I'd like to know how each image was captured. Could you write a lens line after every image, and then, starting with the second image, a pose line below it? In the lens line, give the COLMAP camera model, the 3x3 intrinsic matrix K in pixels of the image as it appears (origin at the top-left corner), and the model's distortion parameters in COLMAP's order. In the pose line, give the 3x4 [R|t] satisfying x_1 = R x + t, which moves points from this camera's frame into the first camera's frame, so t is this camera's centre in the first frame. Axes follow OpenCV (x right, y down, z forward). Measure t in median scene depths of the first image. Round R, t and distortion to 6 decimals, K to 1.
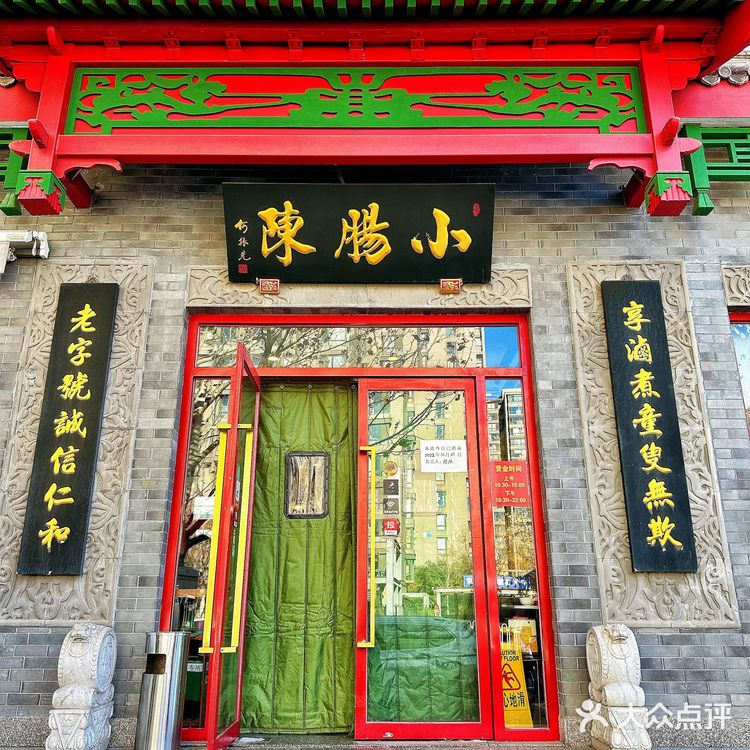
lens RADIAL K [[685.6, 0, 365.1], [0, 685.6, 382.2], [0, 0, 1]] dist [0.167785, -0.376627]
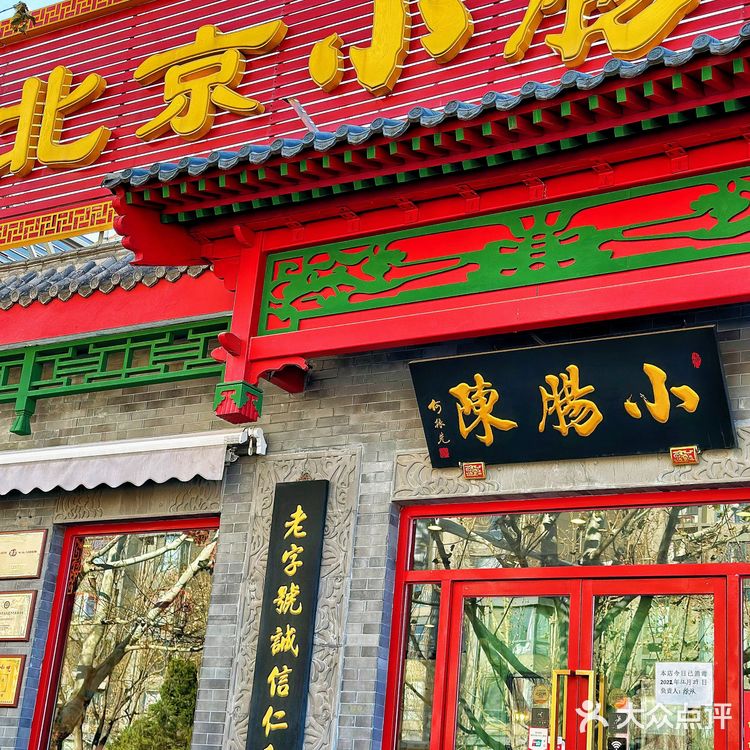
lens RADIAL K [[1391.8, 0, 375.0], [0, 1391.8, 375.0], [0, 0, 1]] dist [0.147583, -0.208989]
pose [[0.843679, -0.098532, -0.527728, 0.677384], [0.080924, 0.995122, -0.056426, -0.172187], [0.530713, 0.004899, 0.847537, -0.509392]]
